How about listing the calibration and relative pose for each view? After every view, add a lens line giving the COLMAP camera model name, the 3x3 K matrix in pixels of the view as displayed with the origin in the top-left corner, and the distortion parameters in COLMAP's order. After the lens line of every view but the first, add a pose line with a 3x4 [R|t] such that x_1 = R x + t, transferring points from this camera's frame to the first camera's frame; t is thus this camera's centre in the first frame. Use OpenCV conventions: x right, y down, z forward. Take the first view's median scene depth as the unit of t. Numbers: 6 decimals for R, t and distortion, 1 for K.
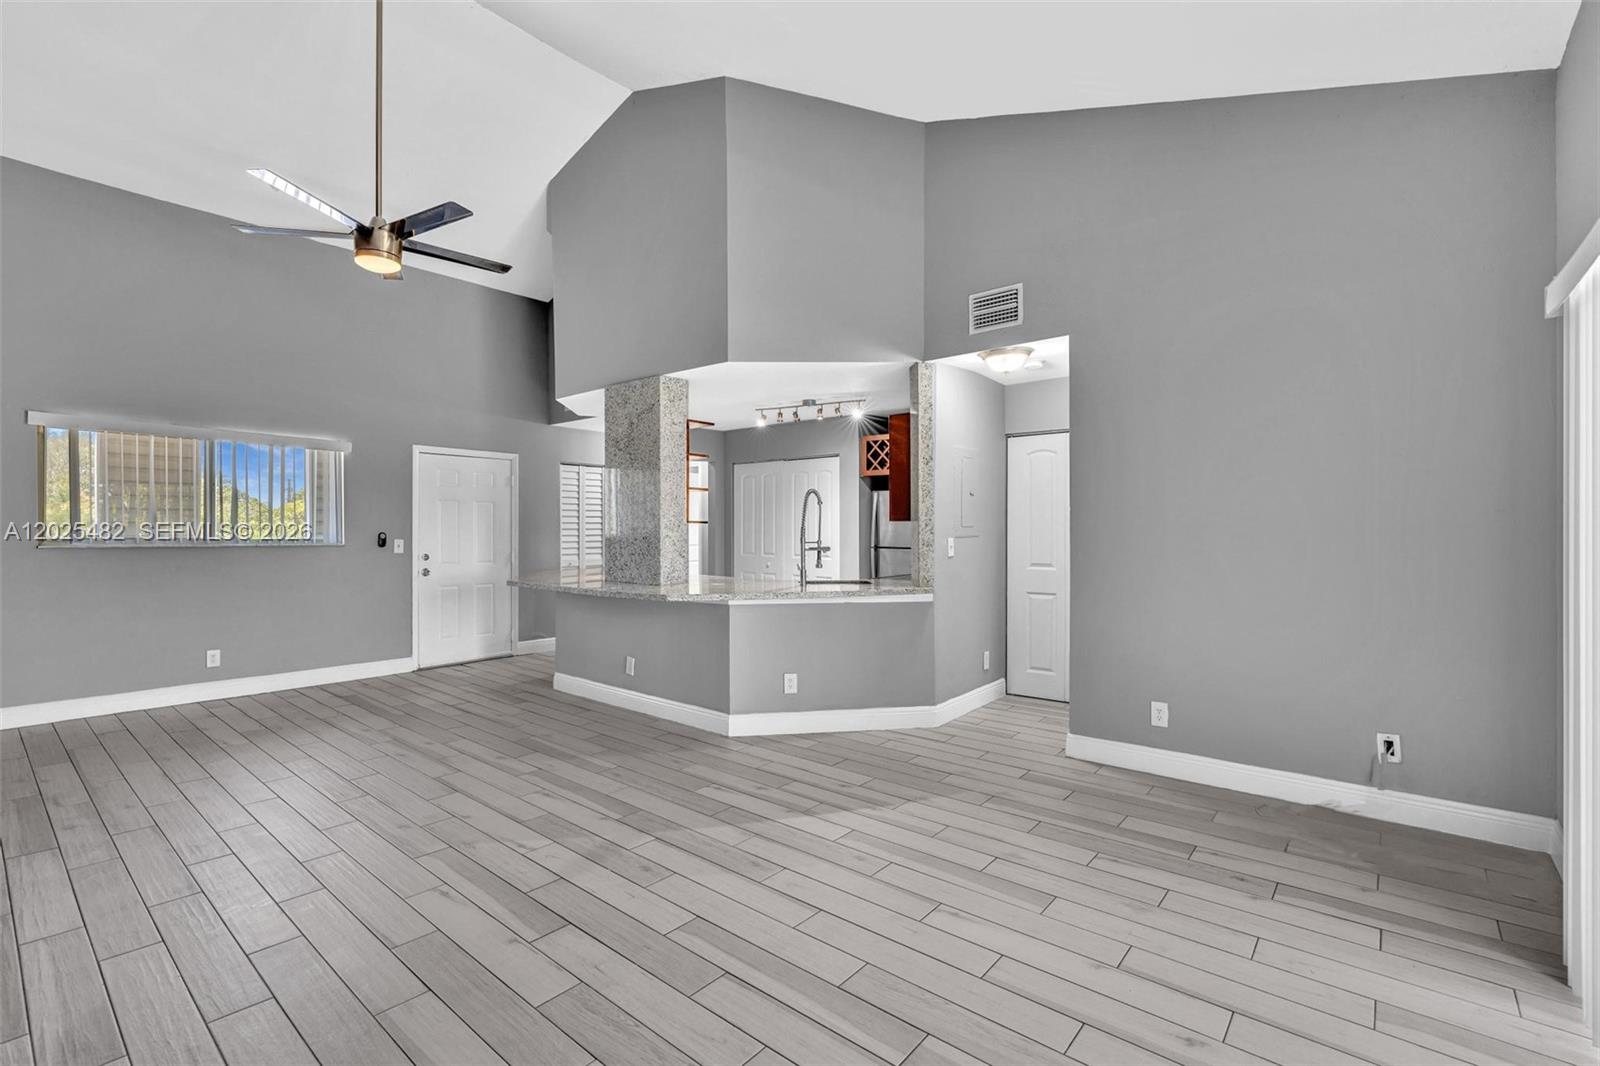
lens RADIAL K [[720.9, 0, 798.2], [0, 720.9, 533.1], [0, 0, 1]] dist [-0.013656, 0.005604]
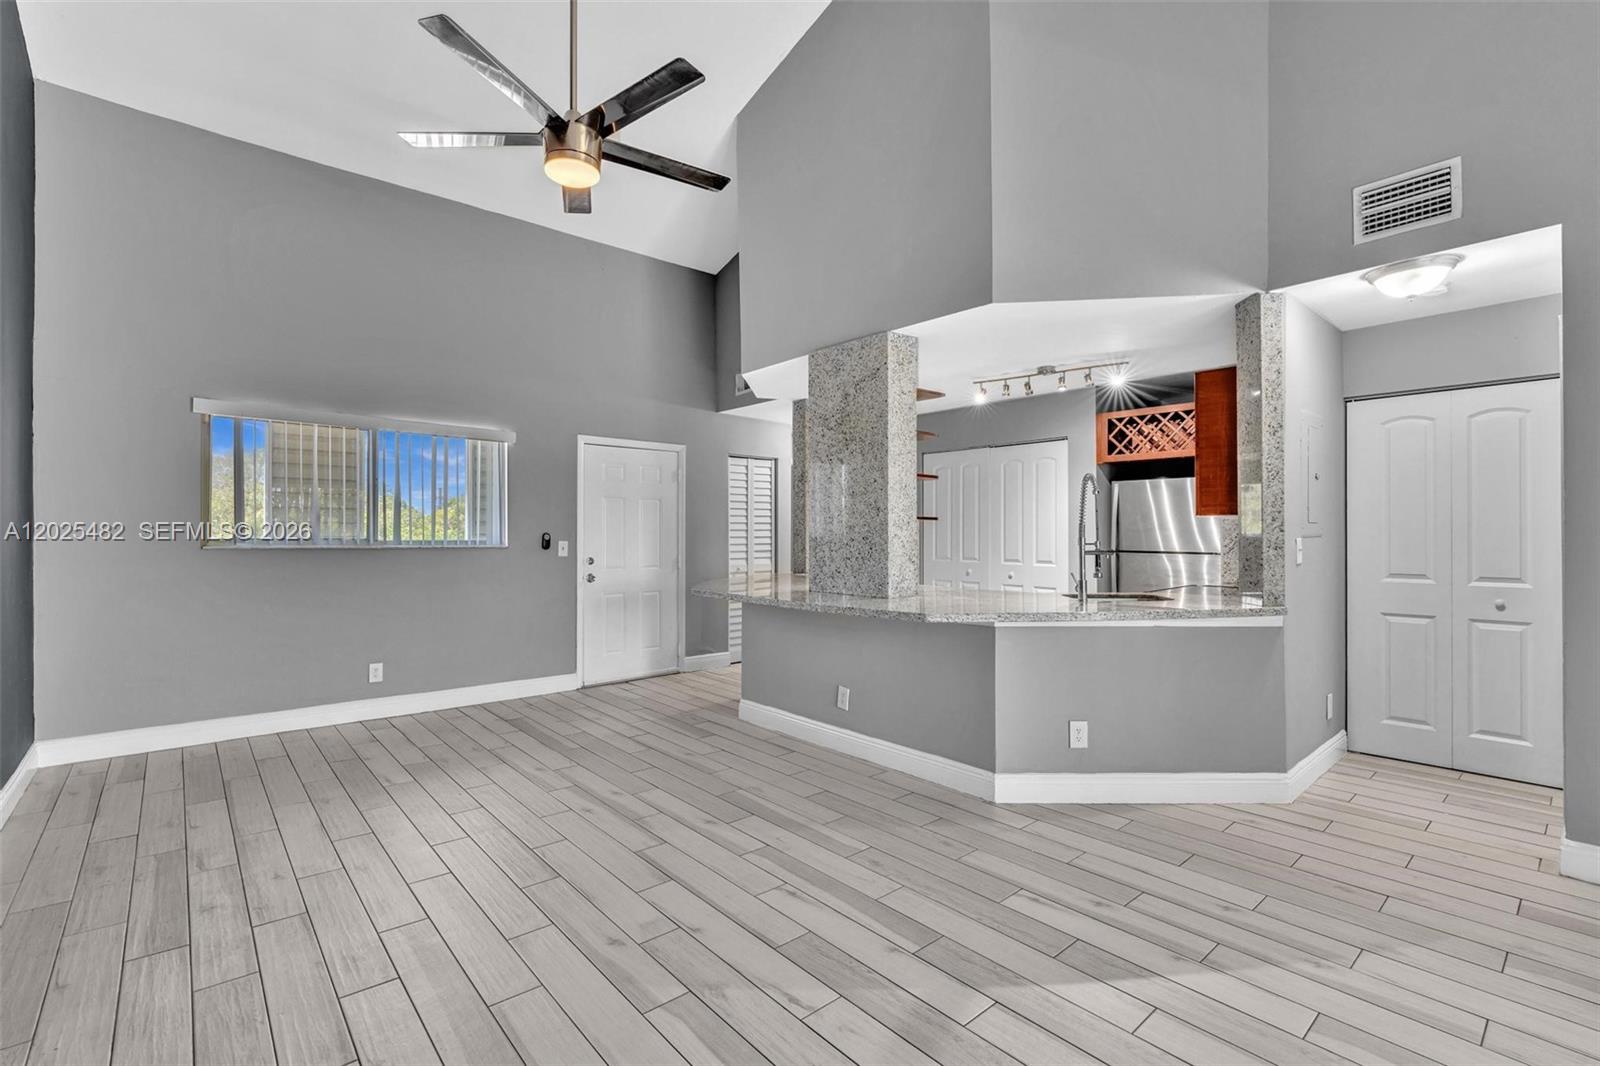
lens RADIAL K [[732.9, 0, 800.0], [0, 732.9, 533.0], [0, 0, 1]] dist [-0.013225, 0.007128]
pose [[0.987224, -0.001399, -0.159331, -0.168303], [0.000395, 0.999980, -0.006329, 0.006604], [0.159337, 0.006185, 0.987205, 0.208185]]
